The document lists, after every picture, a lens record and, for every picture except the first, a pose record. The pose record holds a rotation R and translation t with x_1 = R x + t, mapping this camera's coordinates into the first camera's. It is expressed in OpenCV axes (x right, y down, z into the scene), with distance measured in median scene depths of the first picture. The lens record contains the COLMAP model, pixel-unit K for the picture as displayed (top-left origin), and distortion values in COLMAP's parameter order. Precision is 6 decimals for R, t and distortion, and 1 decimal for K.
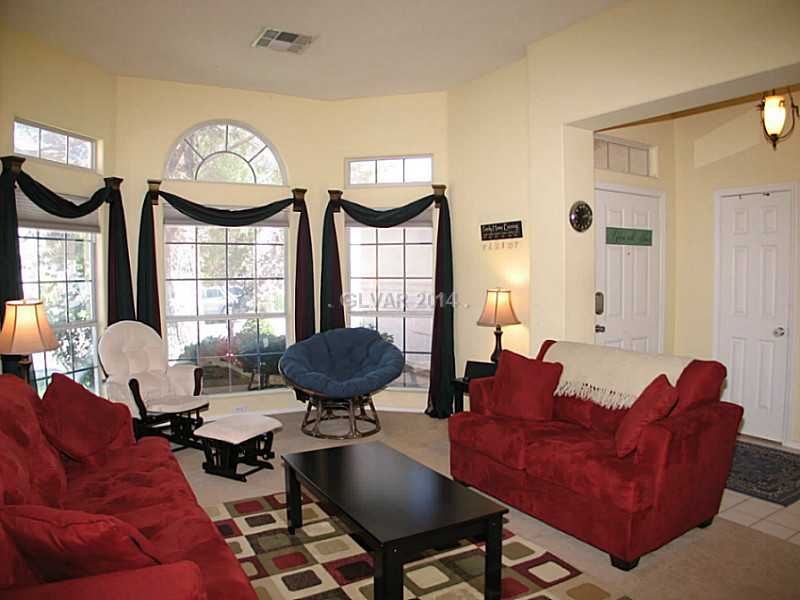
lens RADIAL K [[604.7, 0, 407.1], [0, 604.7, 293.9], [0, 0, 1]] dist [-0.171892, 0.053215]
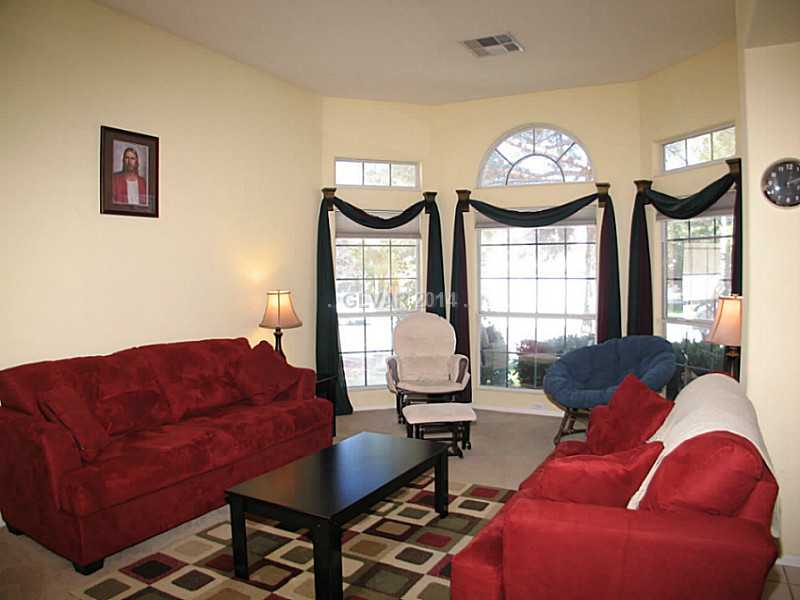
lens RADIAL K [[604.7, 0, 408.1], [0, 604.7, 306.5], [0, 0, 1]] dist [-0.171892, 0.053215]
pose [[0.517876, 0.050015, -0.853992, 0.552379], [-0.027668, 0.998746, 0.041714, -0.015205], [0.855008, 0.002026, 0.518611, 0.314647]]
